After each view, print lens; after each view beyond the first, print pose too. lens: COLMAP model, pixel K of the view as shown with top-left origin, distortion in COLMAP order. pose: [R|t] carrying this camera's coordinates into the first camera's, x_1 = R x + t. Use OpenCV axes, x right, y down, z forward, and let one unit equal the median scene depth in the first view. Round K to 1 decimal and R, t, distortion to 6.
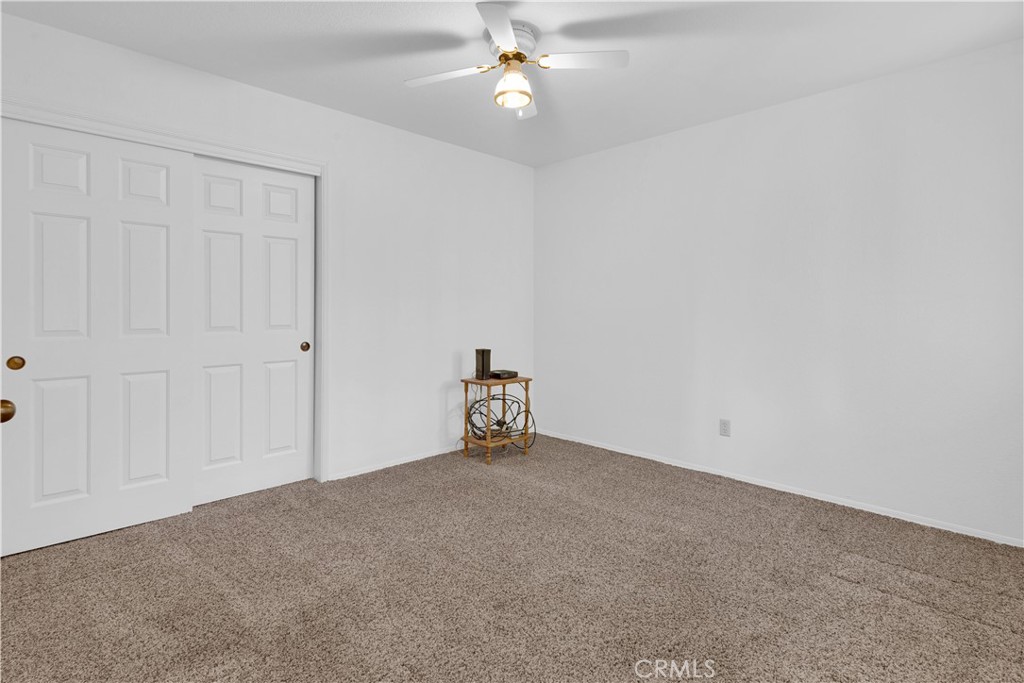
lens RADIAL K [[522.1, 0, 509.1], [0, 522.1, 302.4], [0, 0, 1]] dist [0.003099, 0.000504]
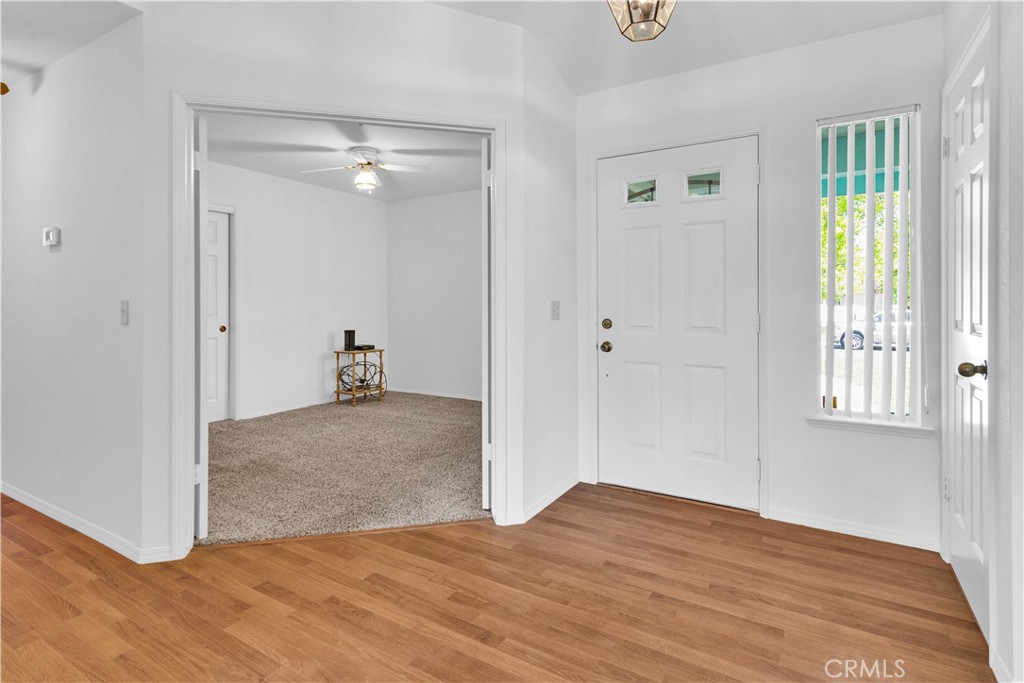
lens RADIAL K [[522.1, 0, 509.1], [0, 522.1, 302.4], [0, 0, 1]] dist [0.003099, 0.000504]
pose [[0.969820, -0.008276, 0.243683, 0.027605], [0.006130, 0.999935, 0.009564, 0.000407], [-0.243746, -0.007782, 0.969808, -0.527295]]
